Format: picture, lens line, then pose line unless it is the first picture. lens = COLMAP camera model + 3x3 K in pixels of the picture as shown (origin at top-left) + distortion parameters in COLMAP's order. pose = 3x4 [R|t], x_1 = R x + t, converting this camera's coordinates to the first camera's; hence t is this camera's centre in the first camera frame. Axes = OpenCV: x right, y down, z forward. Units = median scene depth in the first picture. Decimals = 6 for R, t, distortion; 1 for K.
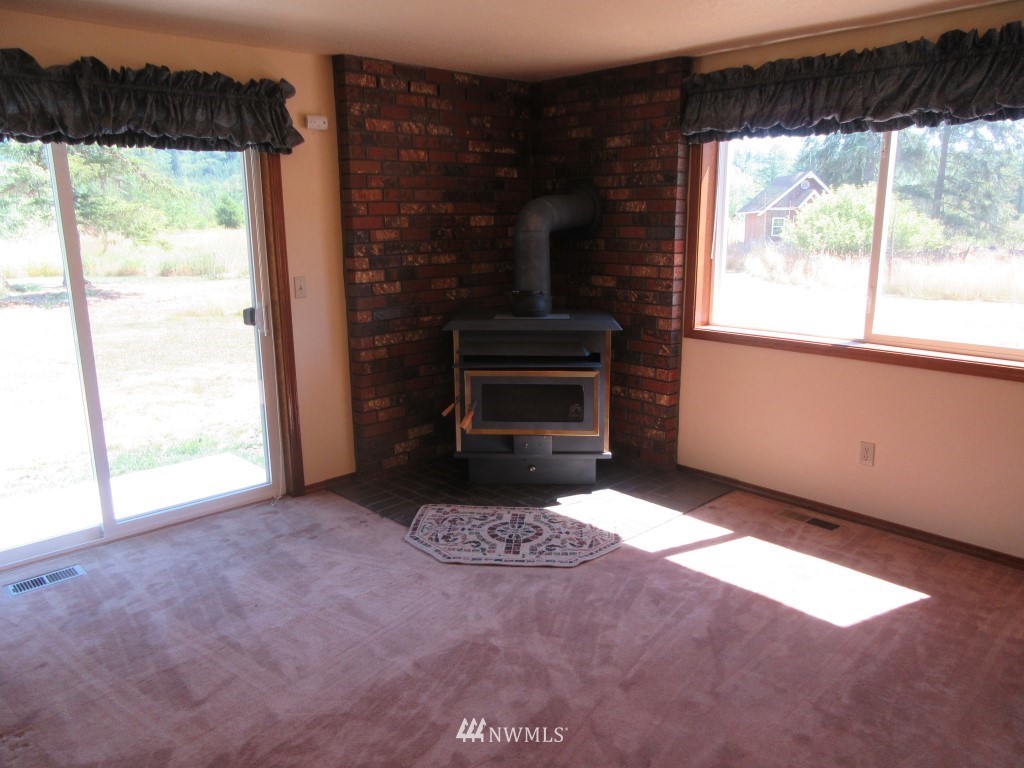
lens RADIAL K [[759.0, 0, 513.9], [0, 759.0, 382.9], [0, 0, 1]] dist [-0.012687, -0.000337]
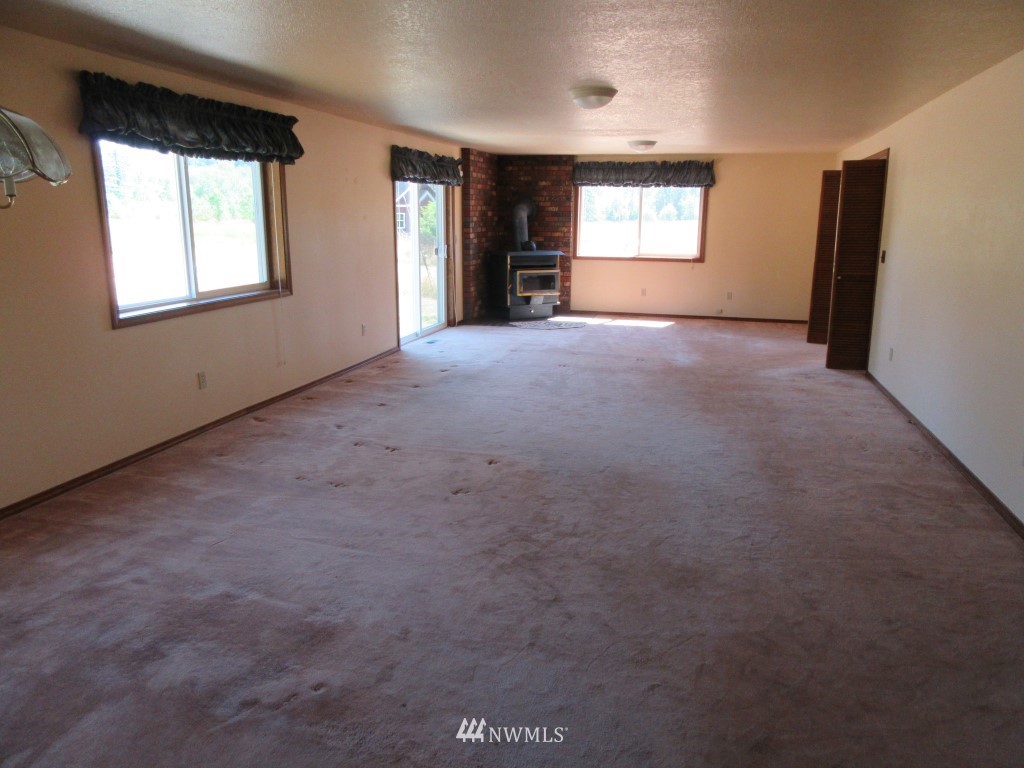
lens RADIAL K [[759.0, 0, 510.8], [0, 759.0, 384.7], [0, 0, 1]] dist [-0.012687, -0.000337]
pose [[0.851248, -0.100891, 0.514974, -1.379471], [0.096075, 0.994720, 0.036069, 0.261038], [-0.515895, 0.018773, 0.856446, -1.150379]]
